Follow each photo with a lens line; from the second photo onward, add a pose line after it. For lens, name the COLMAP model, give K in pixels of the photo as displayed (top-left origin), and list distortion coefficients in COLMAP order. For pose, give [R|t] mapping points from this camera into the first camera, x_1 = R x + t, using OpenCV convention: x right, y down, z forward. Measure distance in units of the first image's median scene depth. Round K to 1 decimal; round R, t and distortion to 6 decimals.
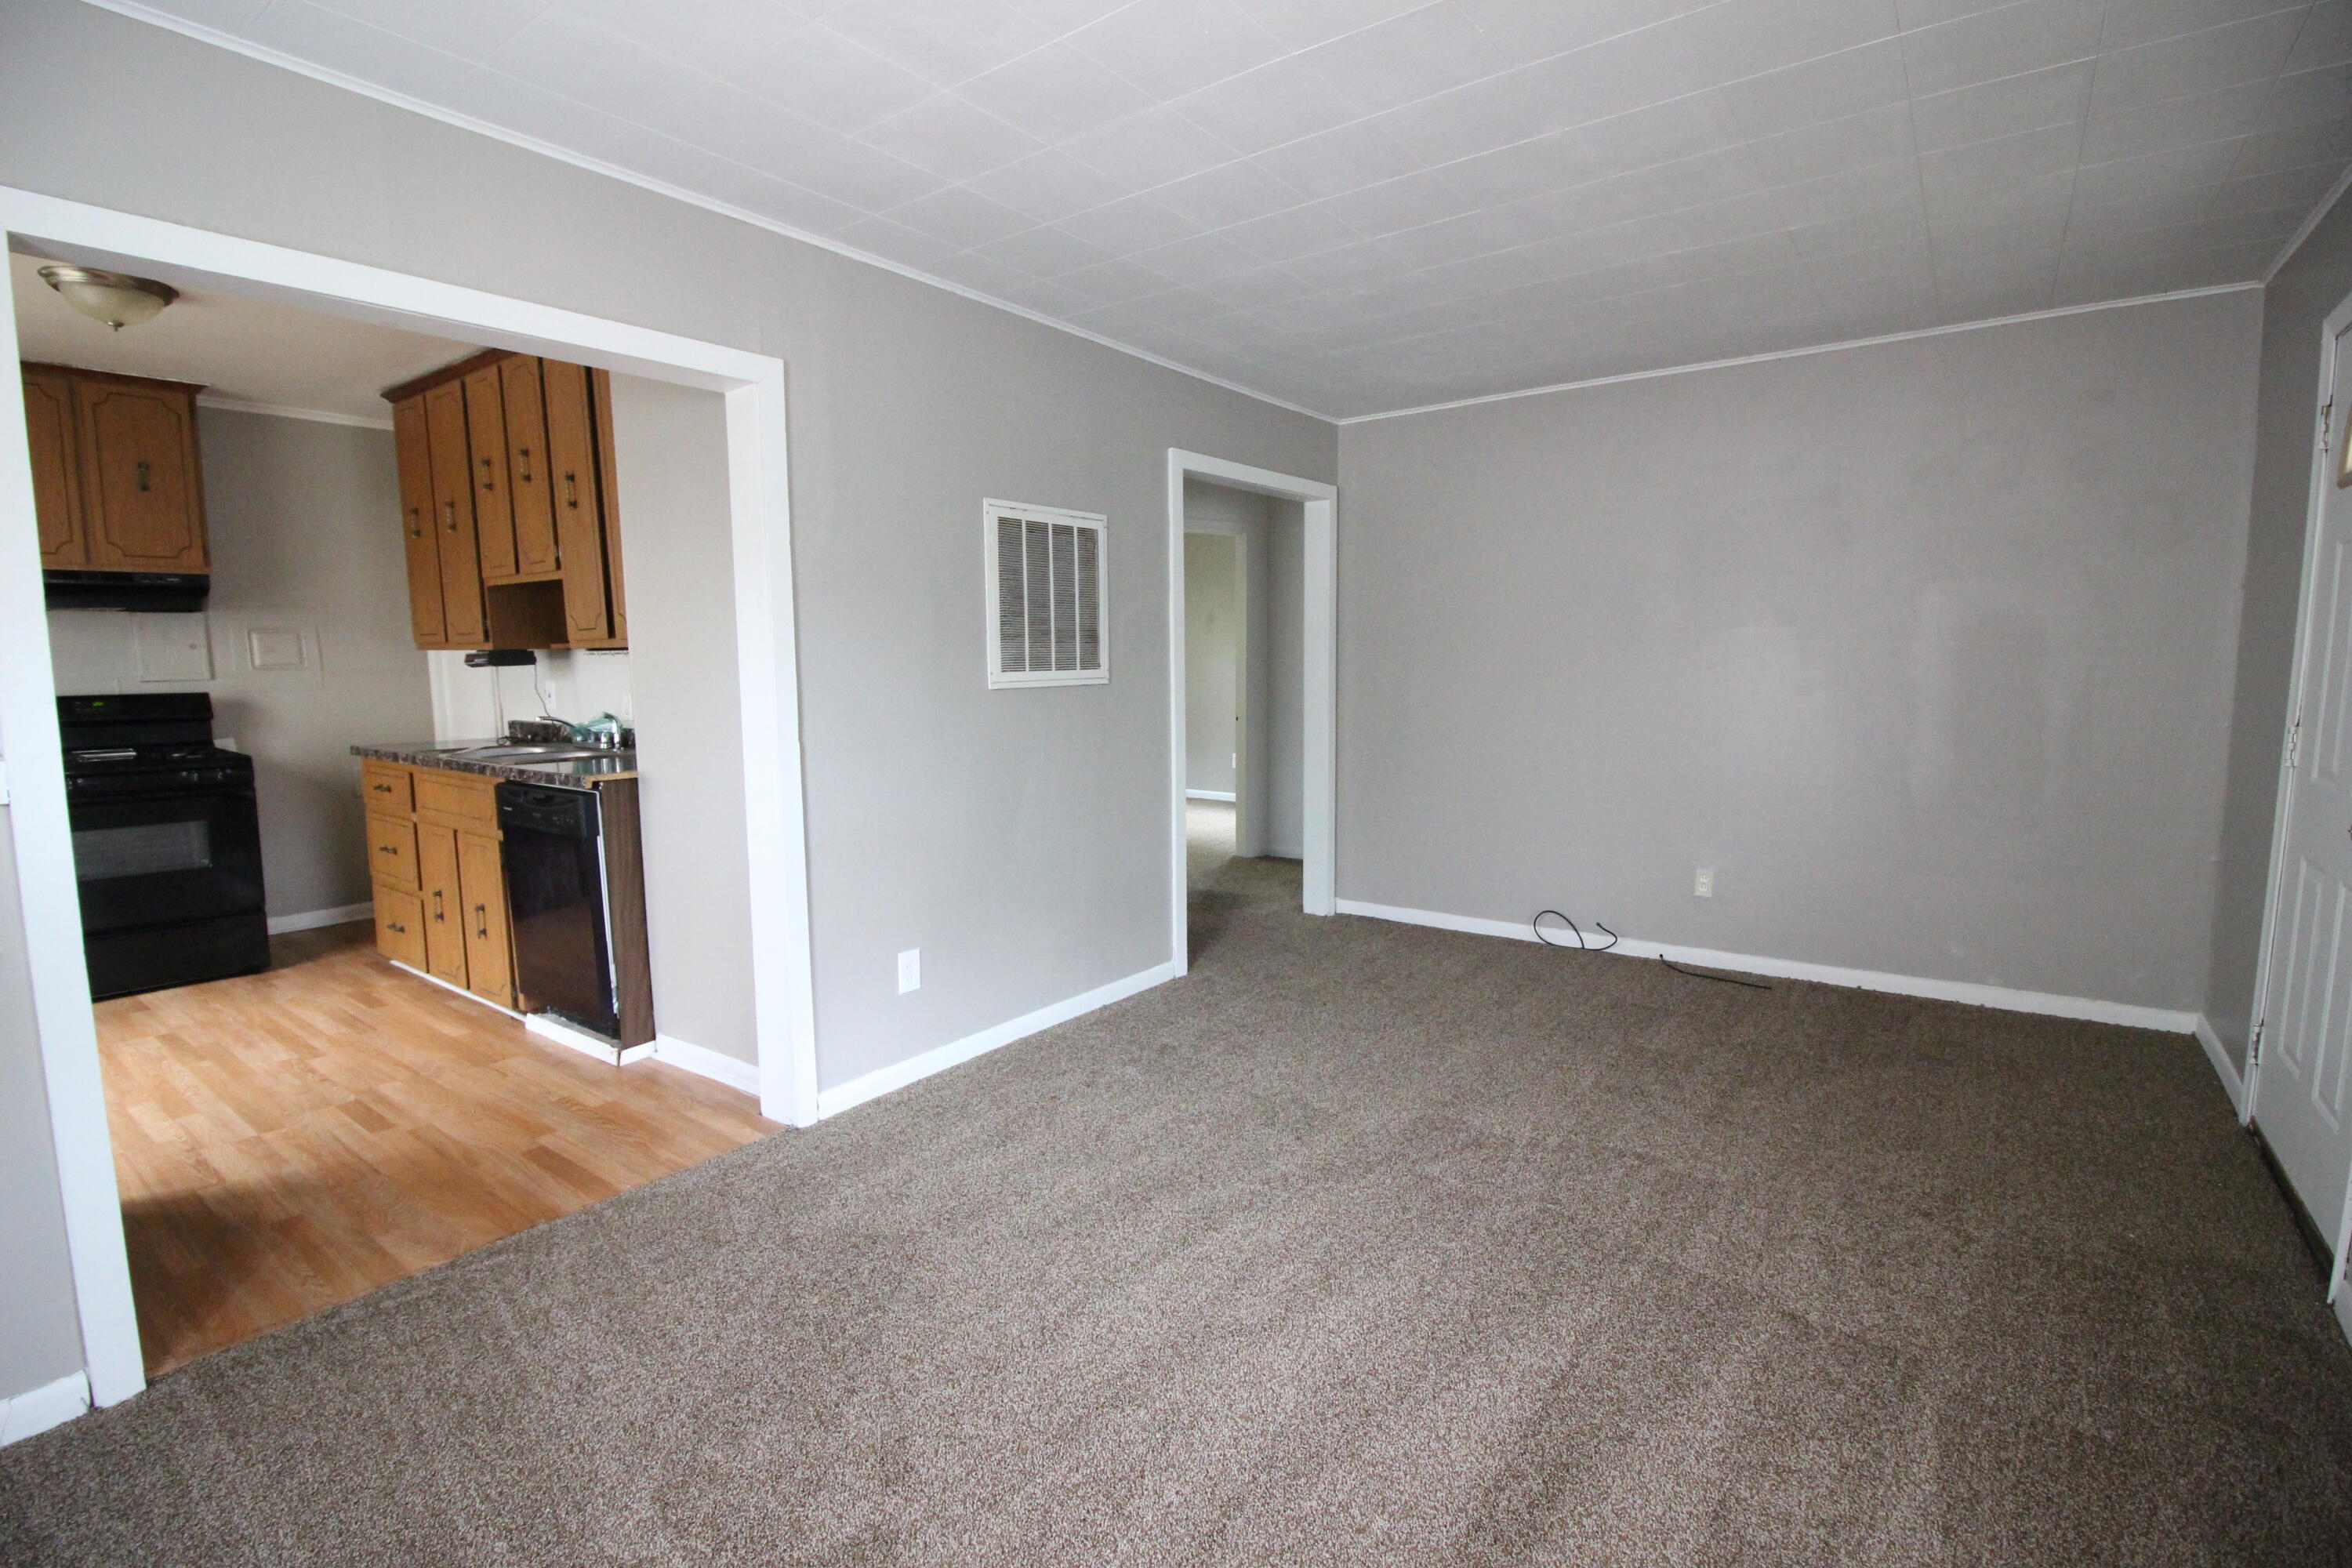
lens RADIAL K [[1092.0, 0, 1176.2], [0, 1092.0, 781.8], [0, 0, 1]] dist [0.004865, -0.001654]
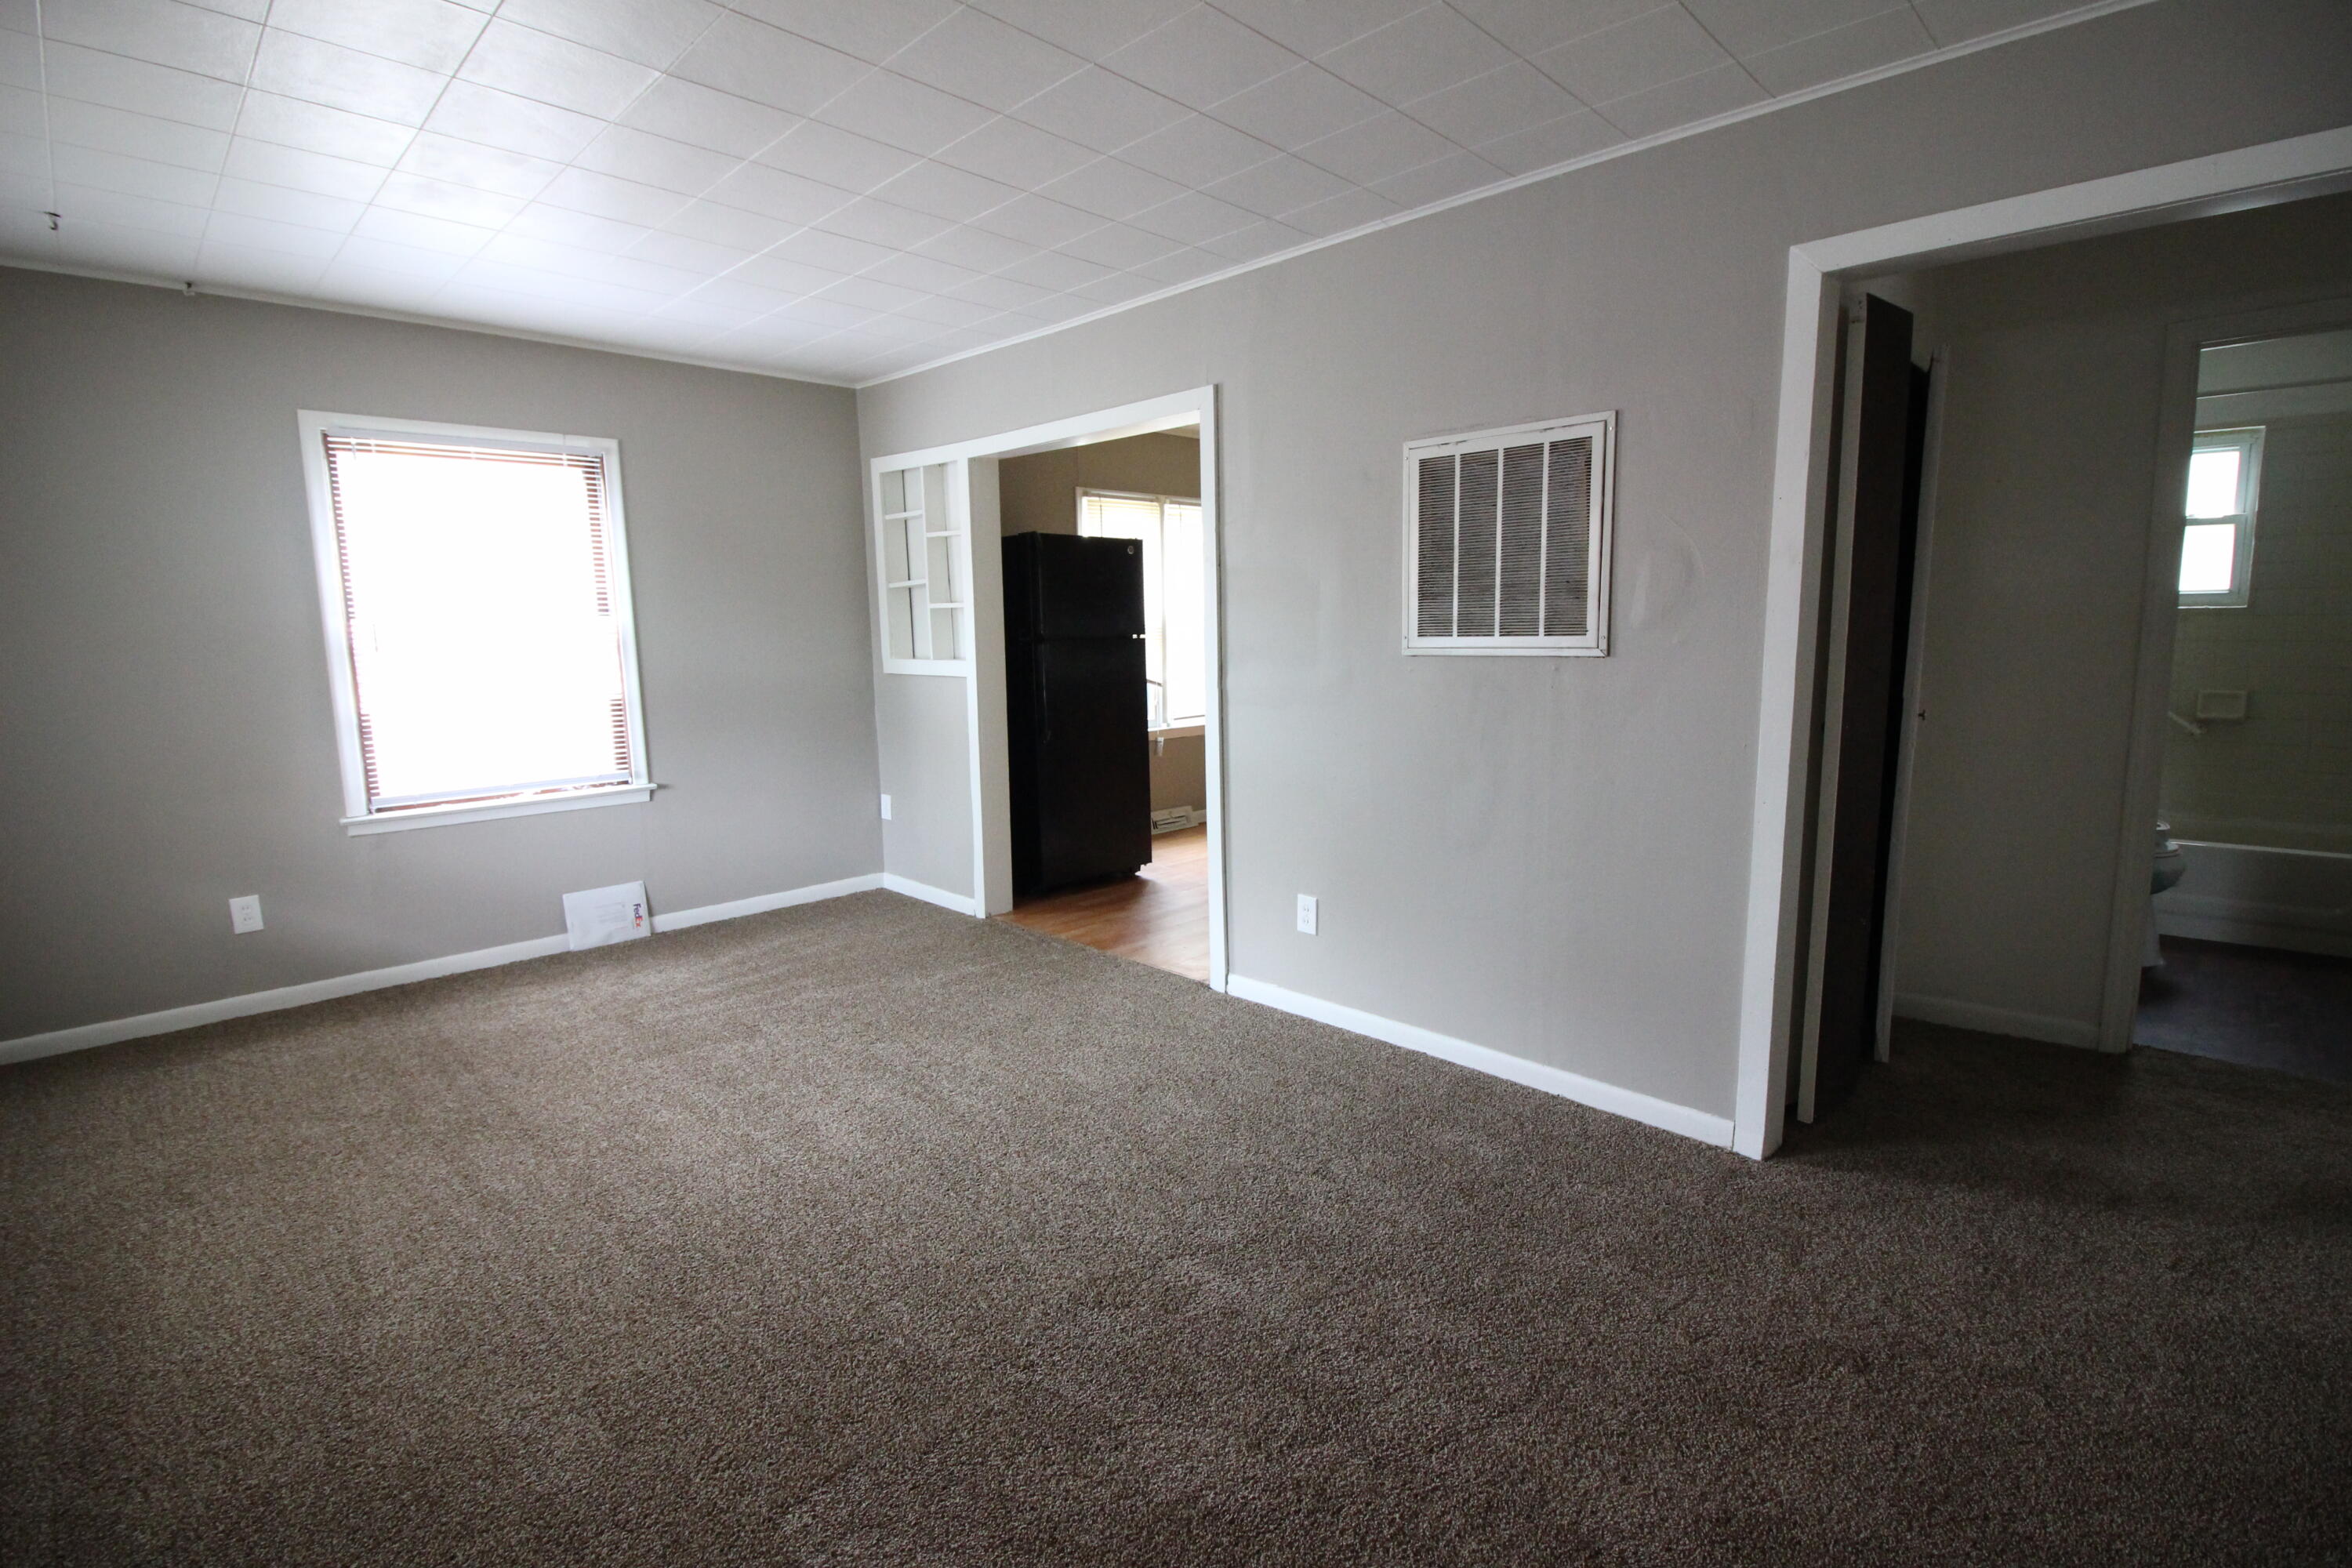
lens RADIAL K [[1092.0, 0, 1176.6], [0, 1092.0, 784.7], [0, 0, 1]] dist [0.004865, -0.001654]
pose [[-0.153291, 0.148537, -0.976954, 0.733550], [-0.103057, 0.980844, 0.165298, -0.105635], [0.982793, 0.126021, -0.135047, 0.915224]]
